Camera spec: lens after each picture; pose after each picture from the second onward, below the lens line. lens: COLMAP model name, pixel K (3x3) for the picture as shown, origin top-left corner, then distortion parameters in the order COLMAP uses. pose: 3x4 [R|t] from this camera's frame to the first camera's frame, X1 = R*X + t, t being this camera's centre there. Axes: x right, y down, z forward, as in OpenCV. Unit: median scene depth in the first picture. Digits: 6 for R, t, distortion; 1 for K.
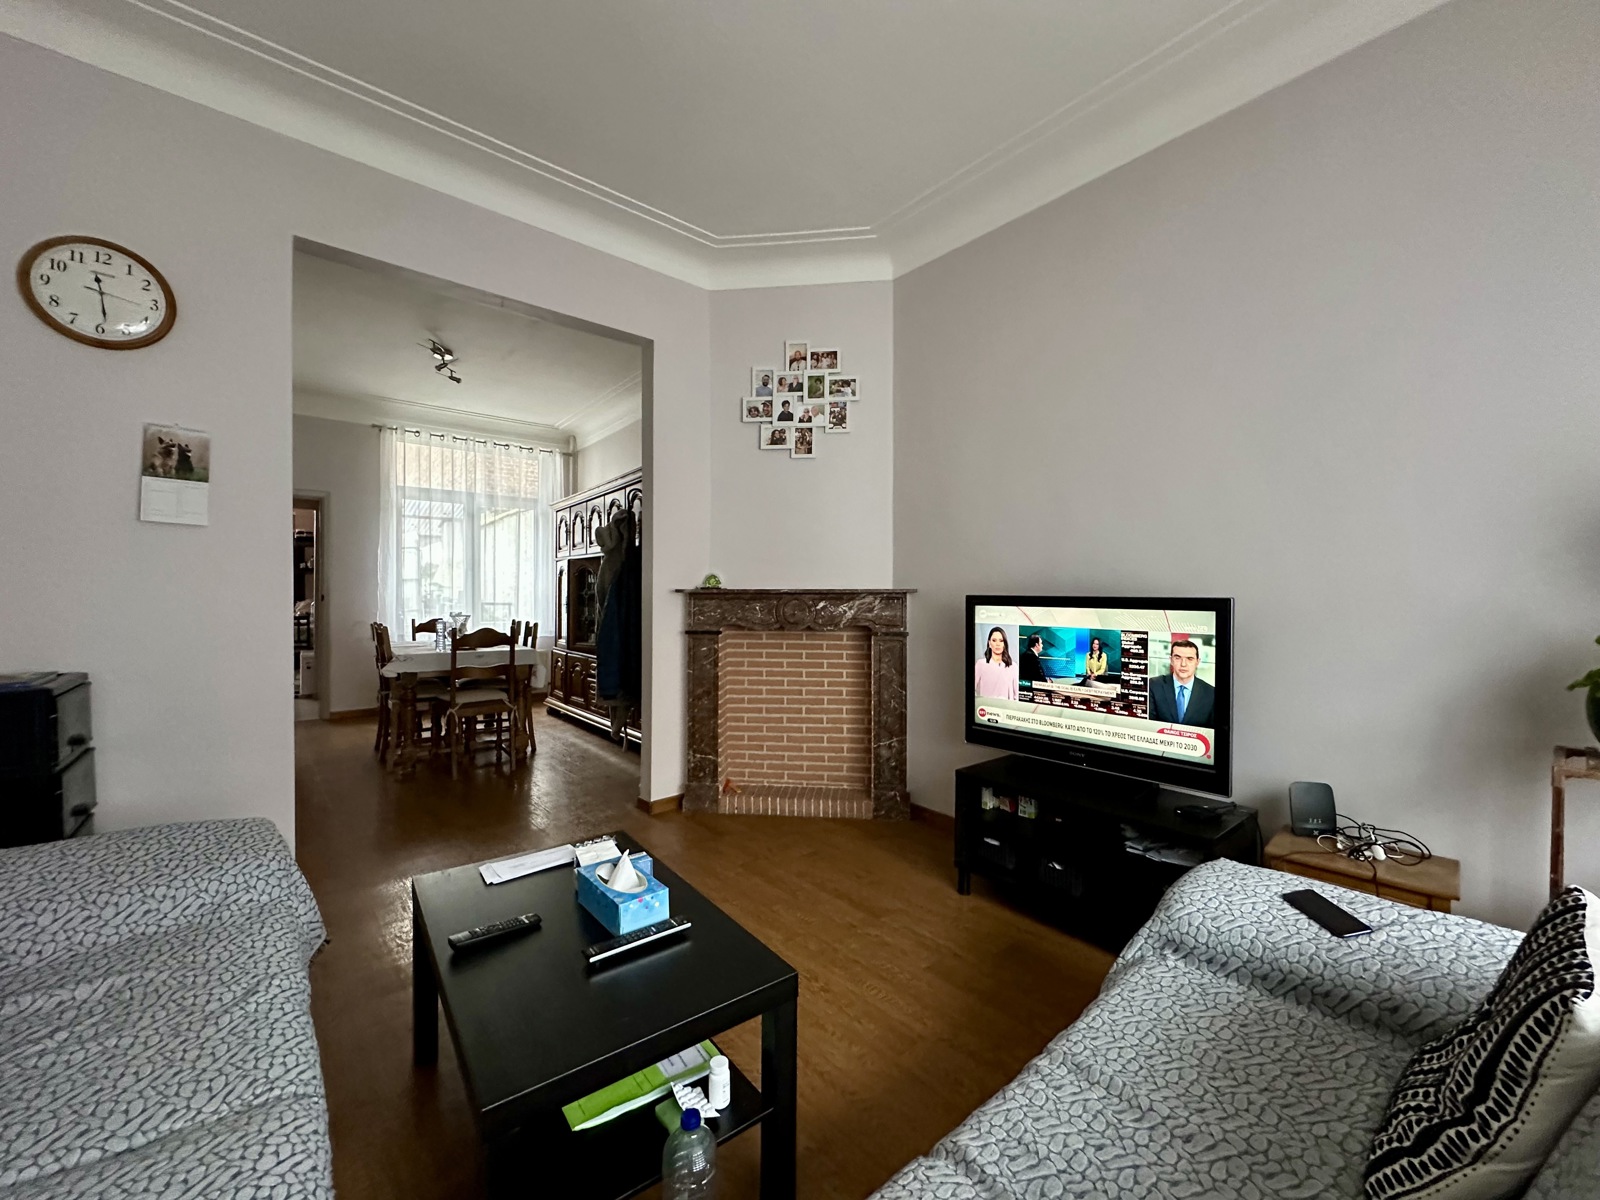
lens RADIAL K [[638.9, 0, 801.5], [0, 638.9, 601.7], [0, 0, 1]] dist [-0.003663, 0.000841]
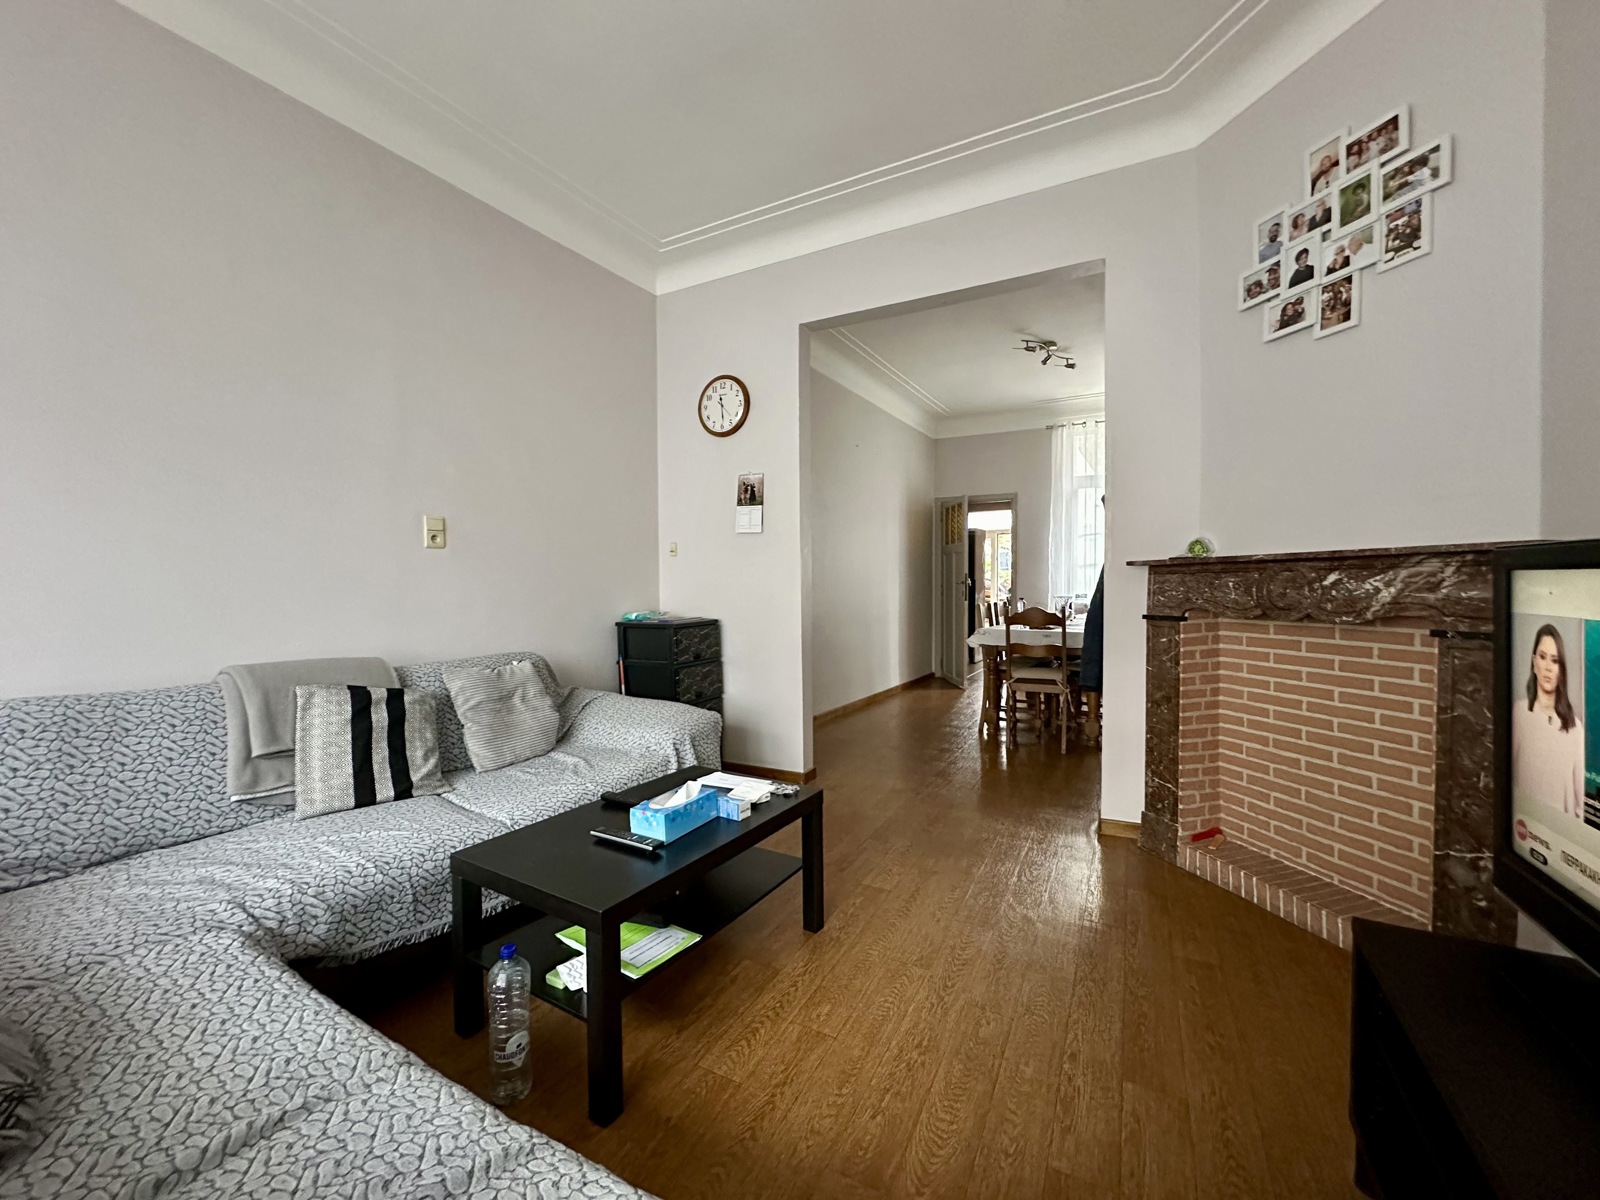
lens RADIAL K [[638.9, 0, 800.7], [0, 638.9, 596.2], [0, 0, 1]] dist [-0.003663, 0.000841]
pose [[0.373076, 0.010424, -0.927742, 0.374029], [0.000809, 0.999933, 0.011561, 0.013342], [0.927800, -0.005063, 0.373043, 0.319785]]
